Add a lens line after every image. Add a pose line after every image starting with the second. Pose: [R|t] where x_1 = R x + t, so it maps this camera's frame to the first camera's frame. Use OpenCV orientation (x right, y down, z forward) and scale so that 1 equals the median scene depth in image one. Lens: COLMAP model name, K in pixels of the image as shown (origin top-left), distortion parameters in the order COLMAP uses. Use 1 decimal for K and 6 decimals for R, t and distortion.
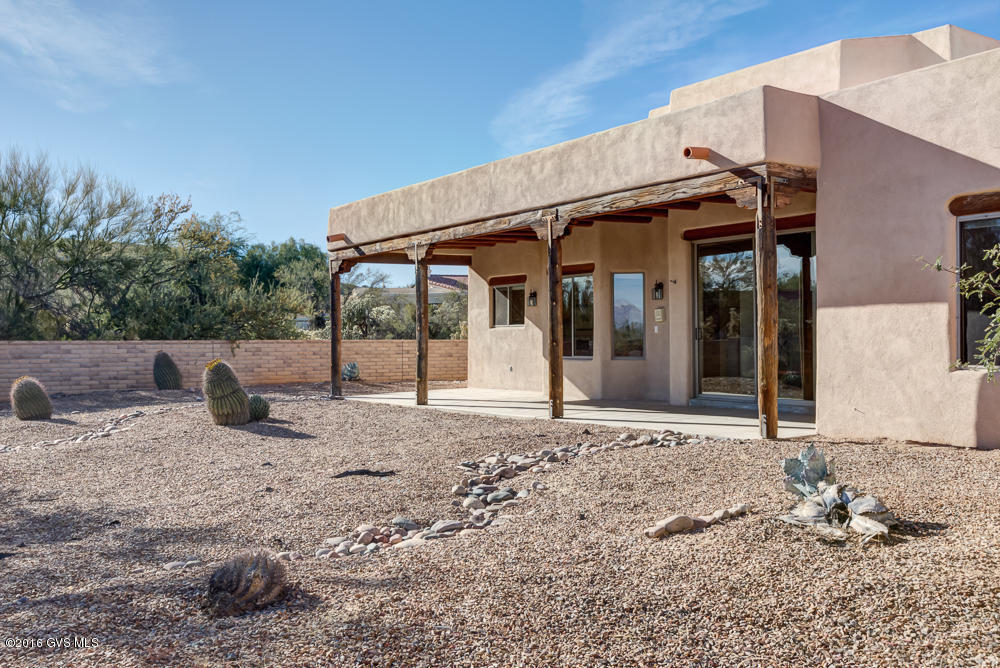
lens RADIAL K [[1003.6, 0, 500.6], [0, 1003.6, 335.6], [0, 0, 1]] dist [0.008612, 0.000000]
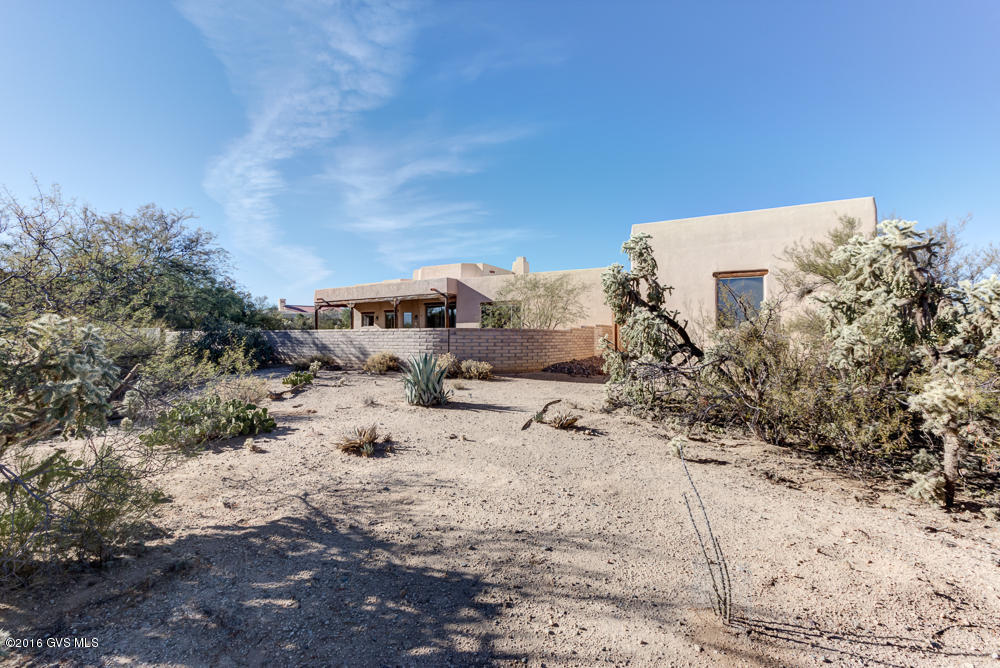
lens RADIAL K [[466.5, 0, 501.4], [0, 466.5, 333.3], [0, 0, 1]] dist [-0.000111, -0.000120]
pose [[0.920259, 0.008944, 0.391207, -0.374249], [-0.007185, 0.999956, -0.005962, 0.037845], [-0.391244, 0.002676, 0.920283, -1.178401]]
